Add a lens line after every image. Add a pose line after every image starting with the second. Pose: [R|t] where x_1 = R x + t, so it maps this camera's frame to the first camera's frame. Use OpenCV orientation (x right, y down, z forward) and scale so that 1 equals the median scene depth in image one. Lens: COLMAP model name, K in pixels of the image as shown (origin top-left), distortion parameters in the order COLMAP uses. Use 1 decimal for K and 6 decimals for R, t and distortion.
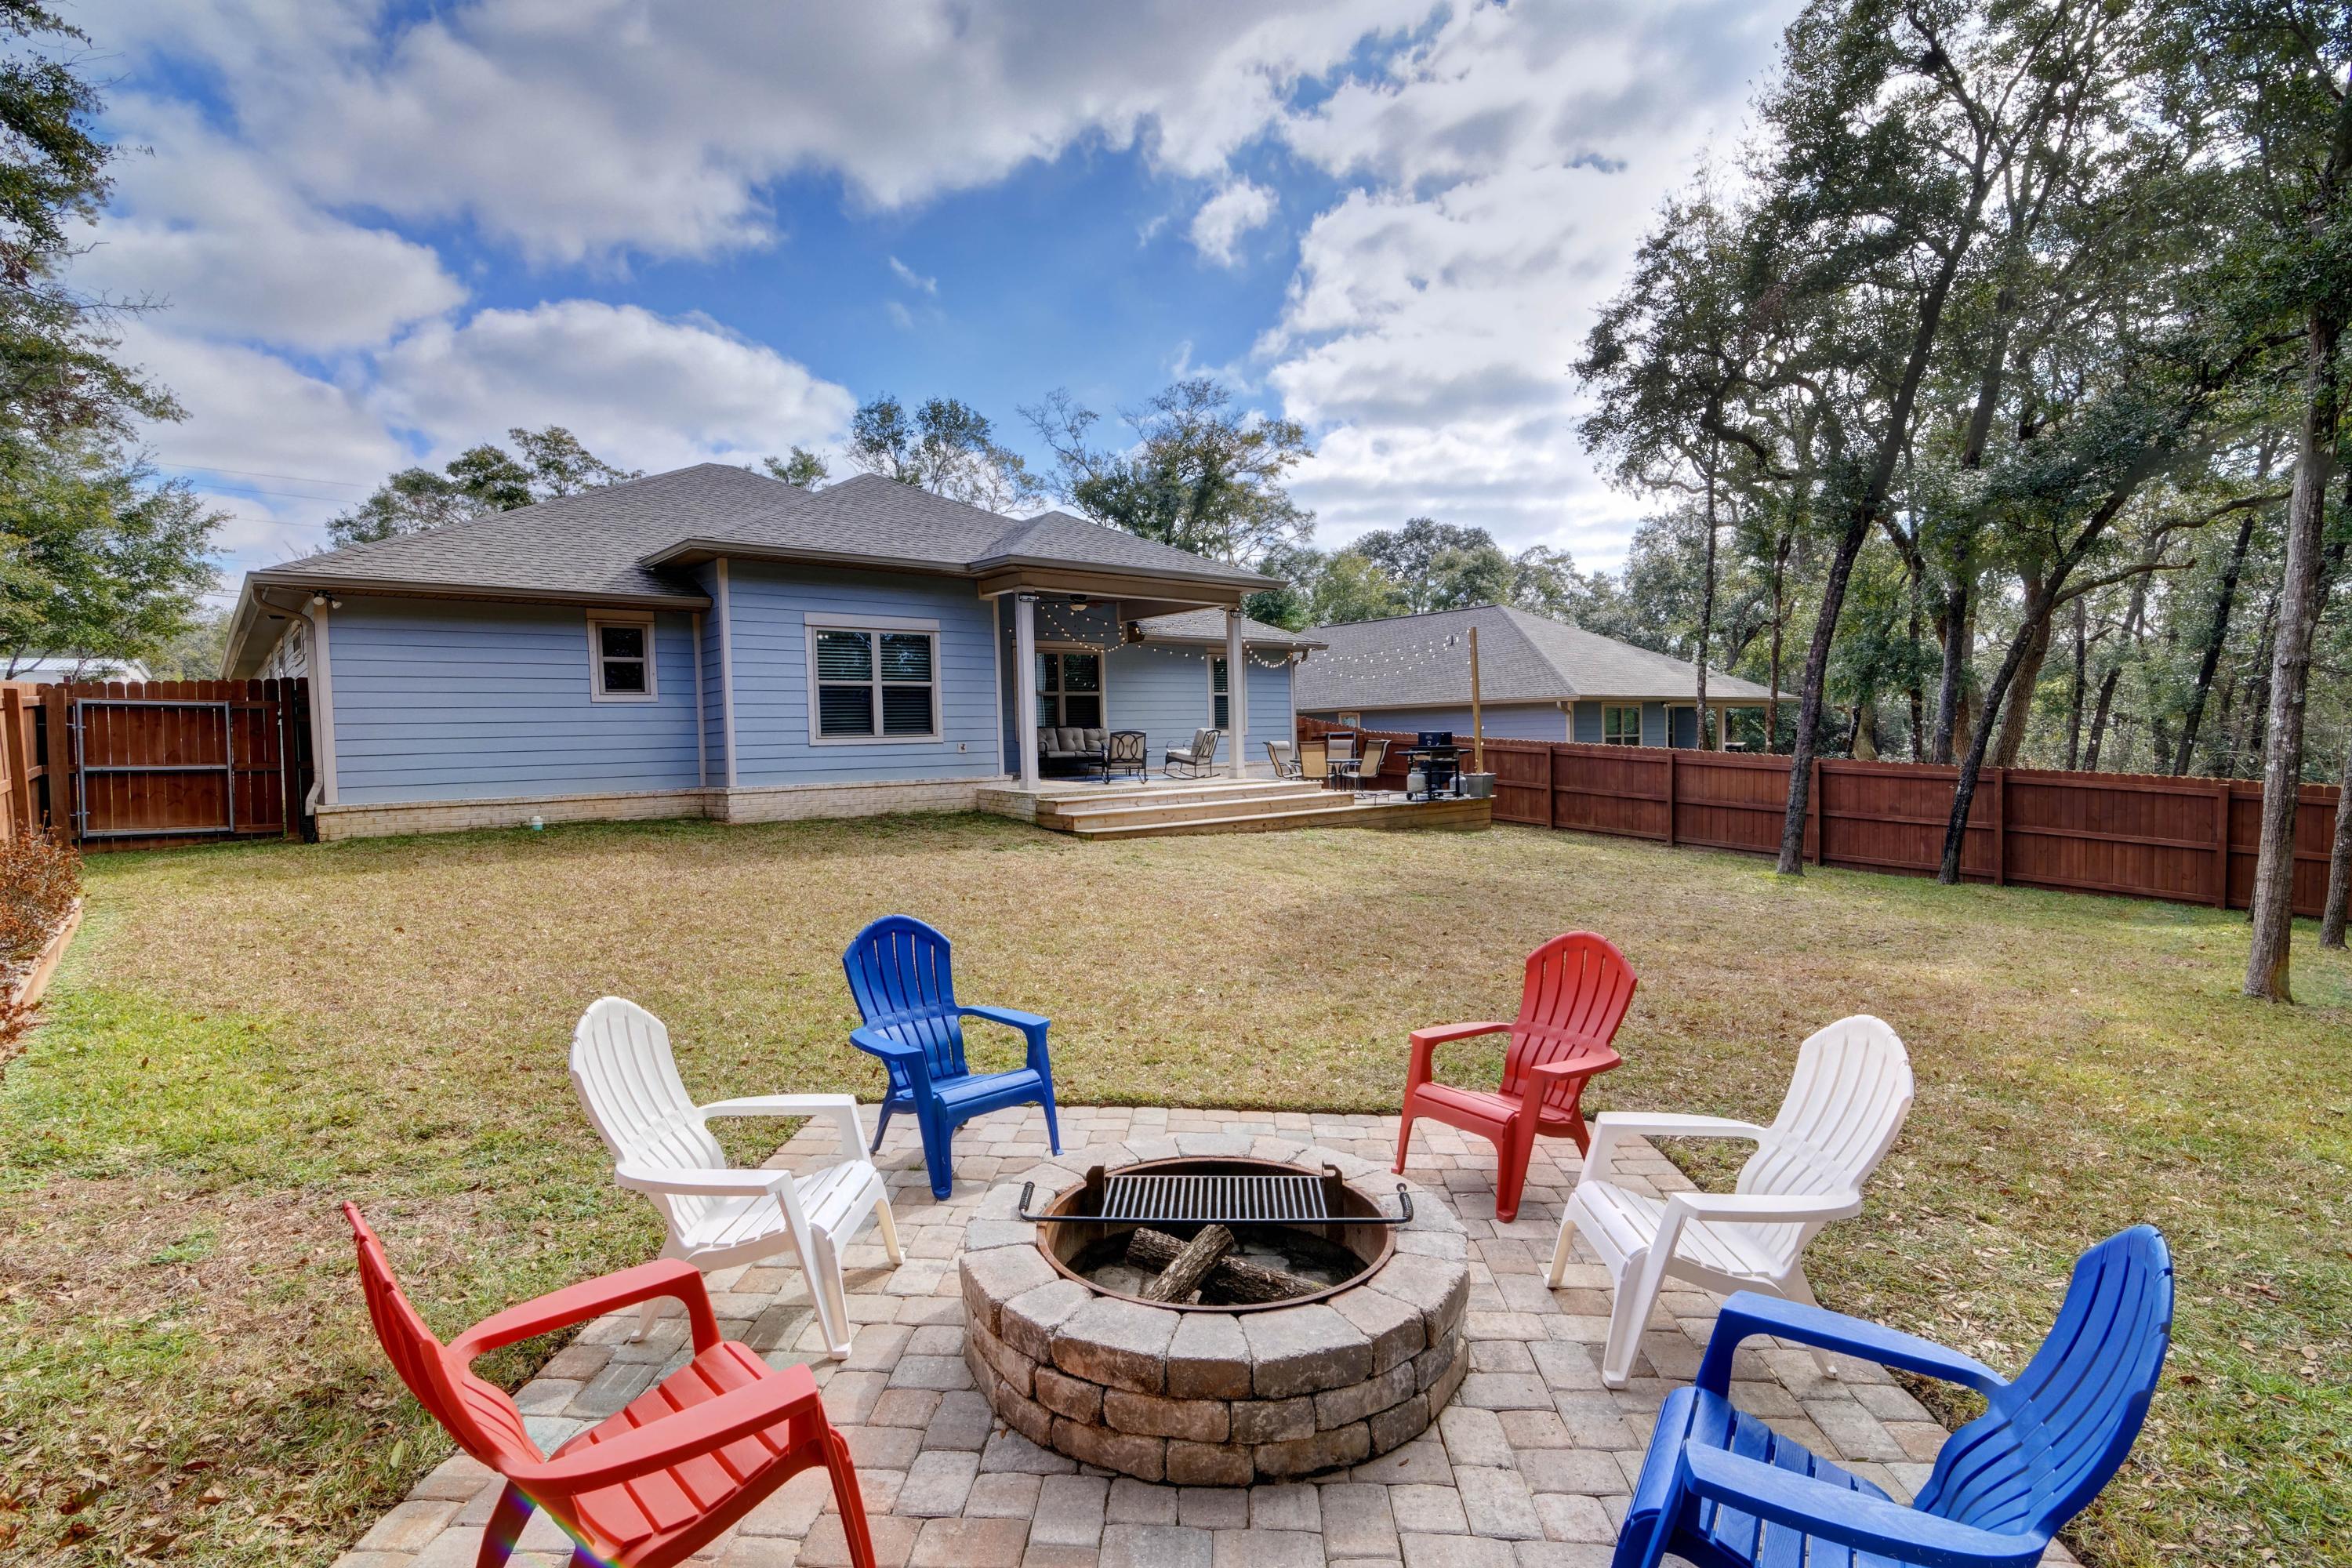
lens RADIAL K [[1139.8, 0, 1176.9], [0, 1139.8, 744.1], [0, 0, 1]] dist [0.000556, -0.016175]
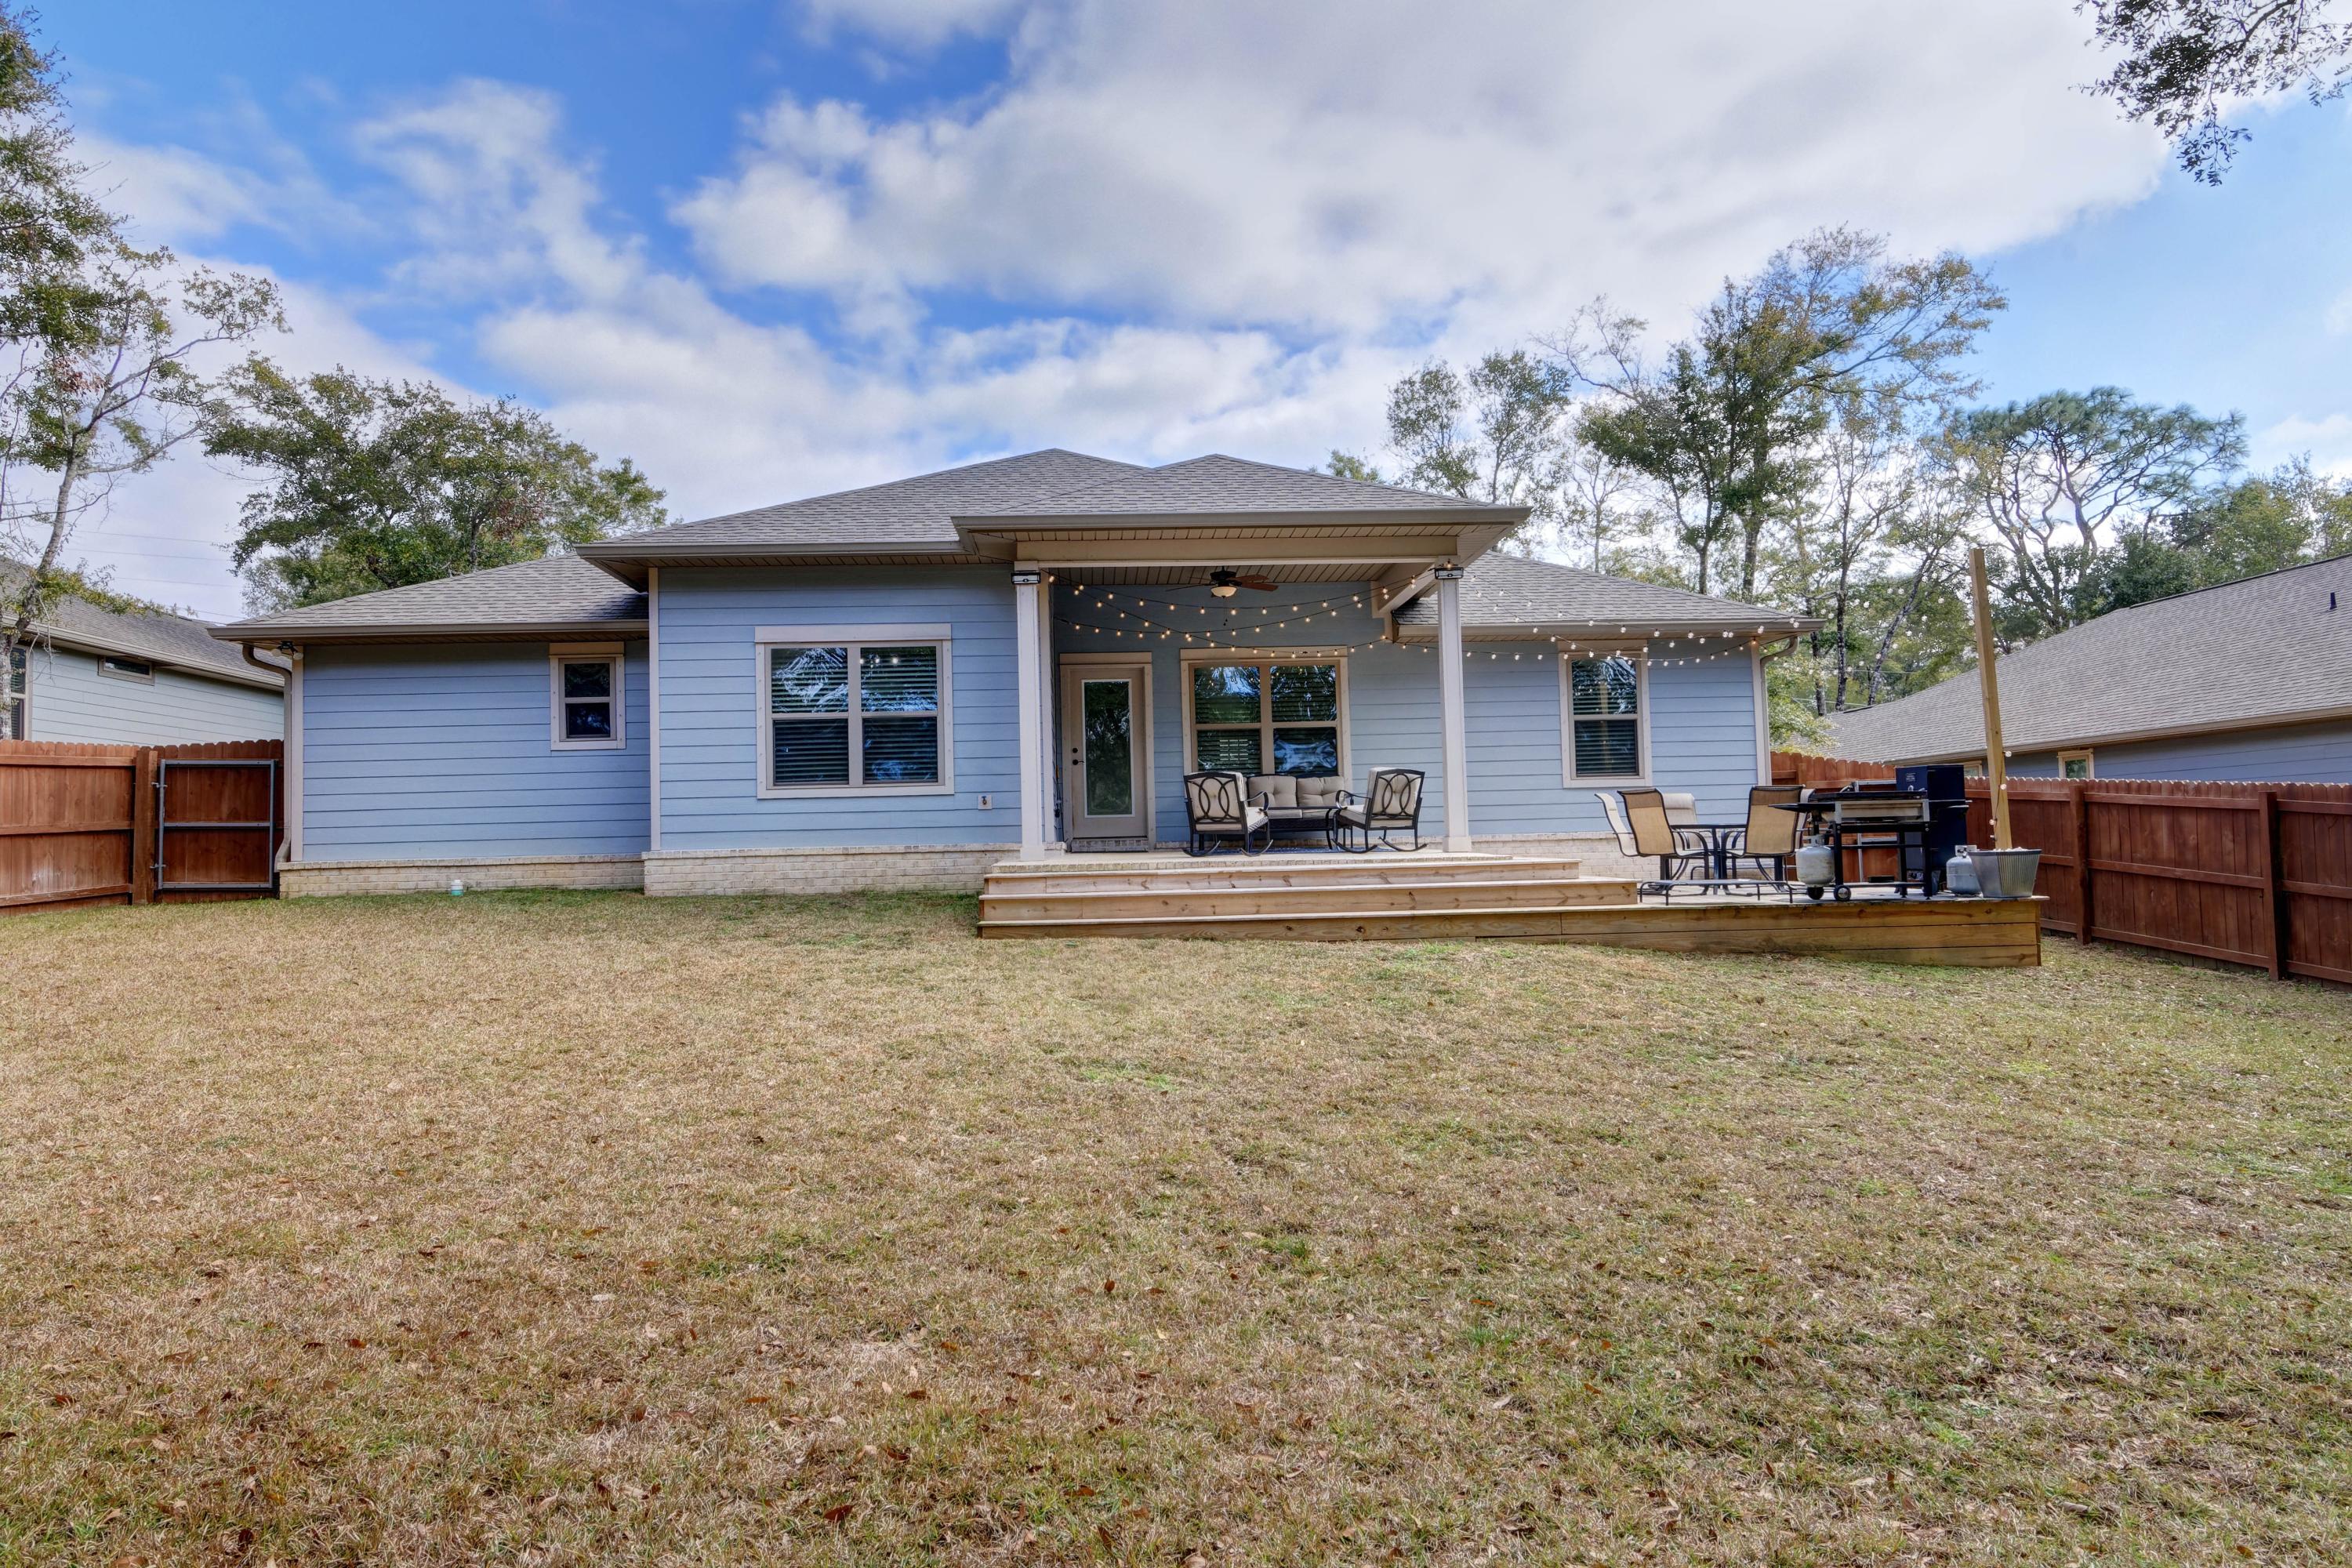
lens RADIAL K [[1408.7, 0, 1176.0], [0, 1408.7, 784.0], [0, 0, 1]] dist [0.004119, 0.000380]
pose [[0.789198, -0.023703, -0.613681, 0.479240], [0.001598, 0.999331, -0.036544, 0.026292], [0.614137, 0.027860, 0.788708, 0.417728]]
